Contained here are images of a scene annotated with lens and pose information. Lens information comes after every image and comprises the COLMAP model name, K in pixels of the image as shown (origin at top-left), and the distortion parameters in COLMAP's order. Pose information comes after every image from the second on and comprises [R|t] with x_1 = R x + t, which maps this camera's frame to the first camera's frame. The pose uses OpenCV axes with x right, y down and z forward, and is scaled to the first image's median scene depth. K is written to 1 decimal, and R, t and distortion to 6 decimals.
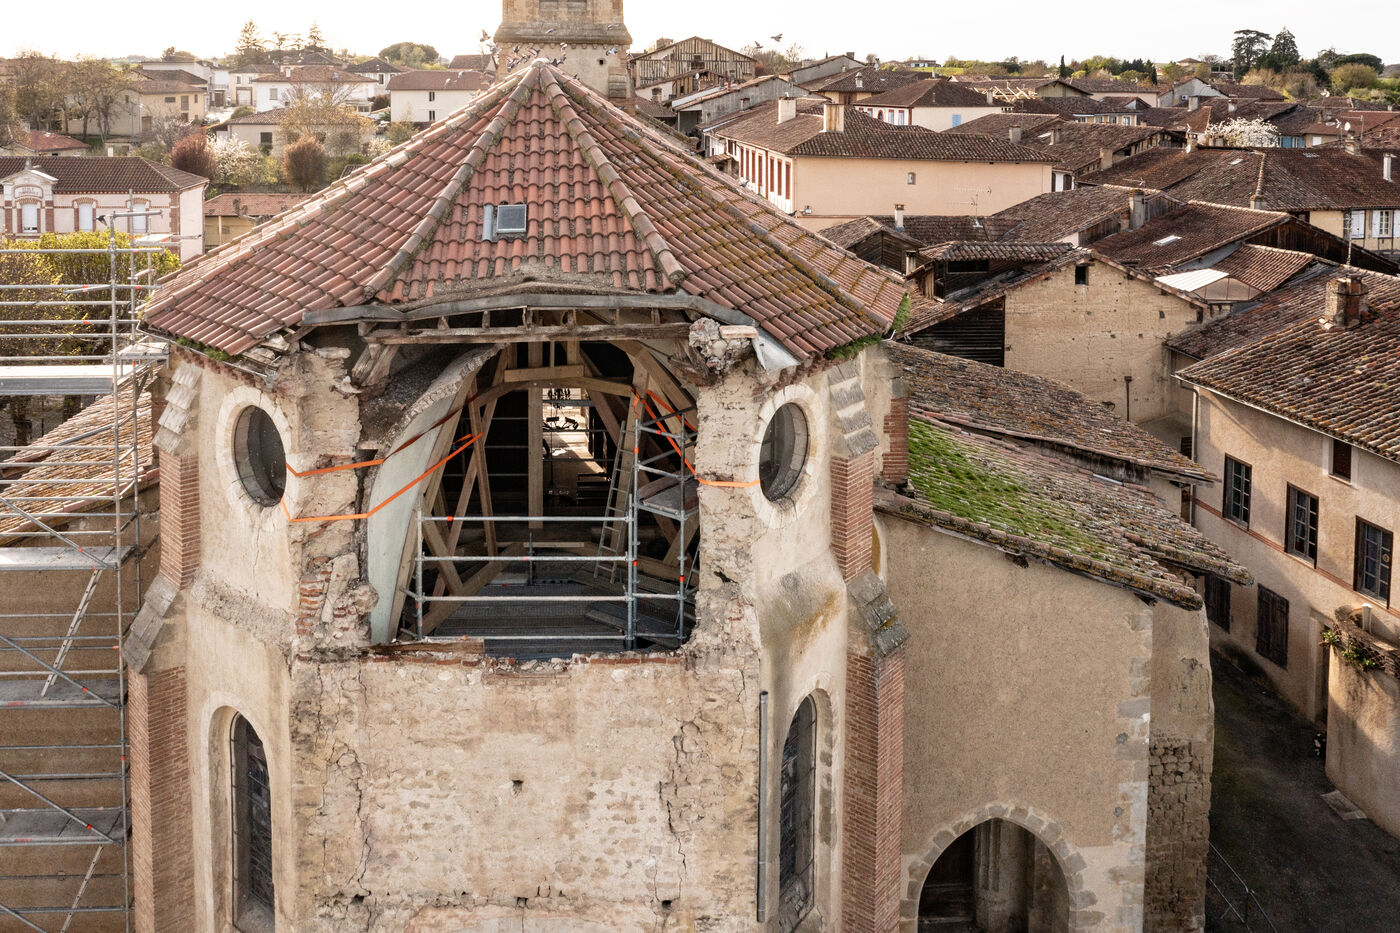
lens RADIAL K [[1118.9, 0, 630.7], [0, 1118.9, 162.8], [0, 0, 1]] dist [-0.008564, -0.000808]
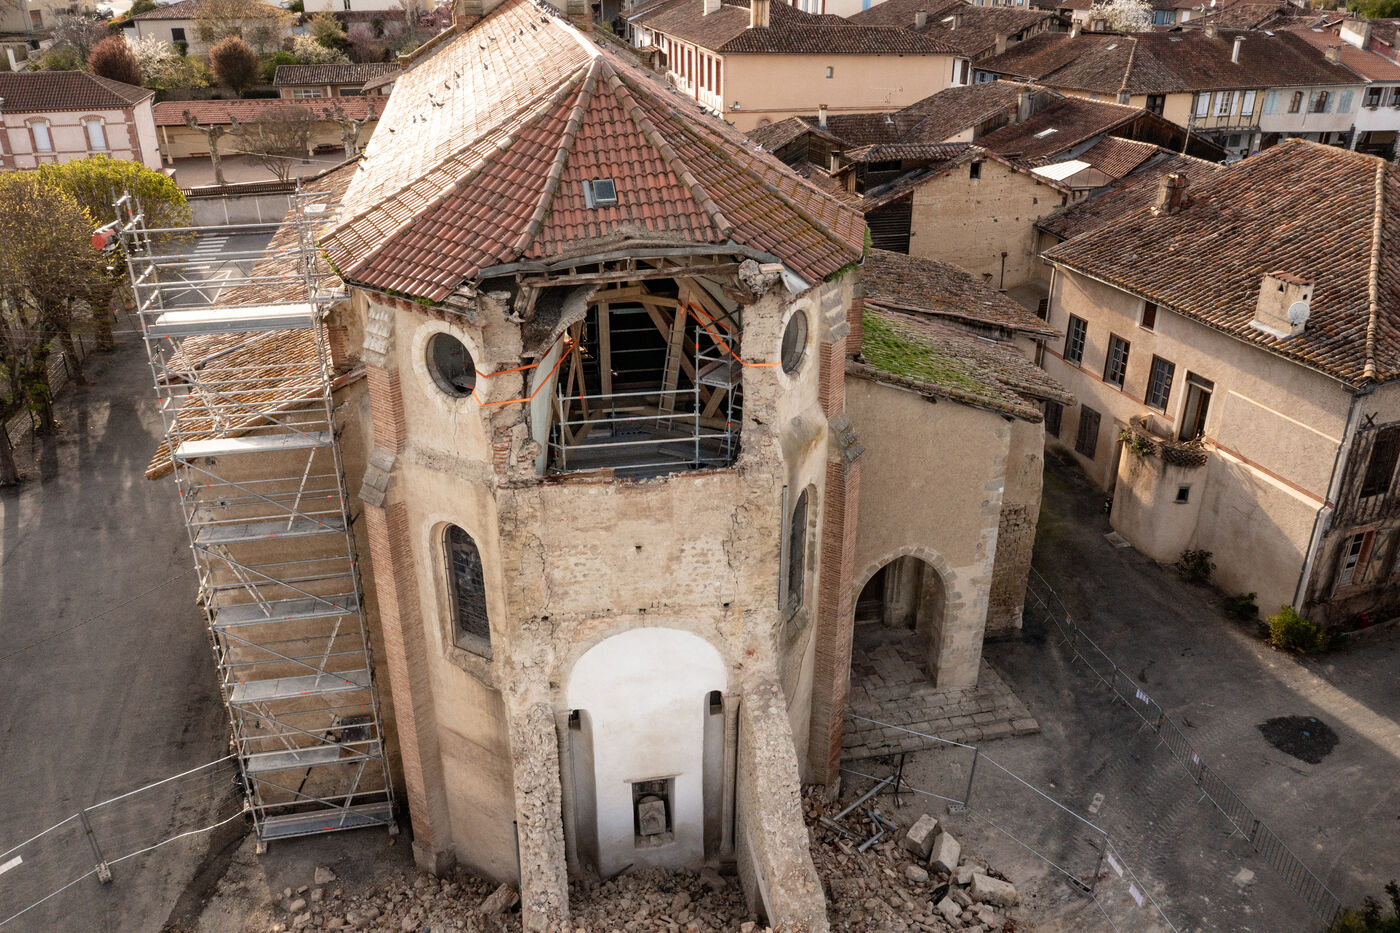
lens RADIAL K [[1094.2, 0, 685.9], [0, 1094.2, 470.0], [0, 0, 1]] dist [-0.002367, -0.001744]
pose [[0.988983, -0.072361, 0.129139, -0.181497], [0.017516, 0.923457, 0.383302, -0.131395], [-0.146990, -0.376817, 0.914551, -0.347681]]
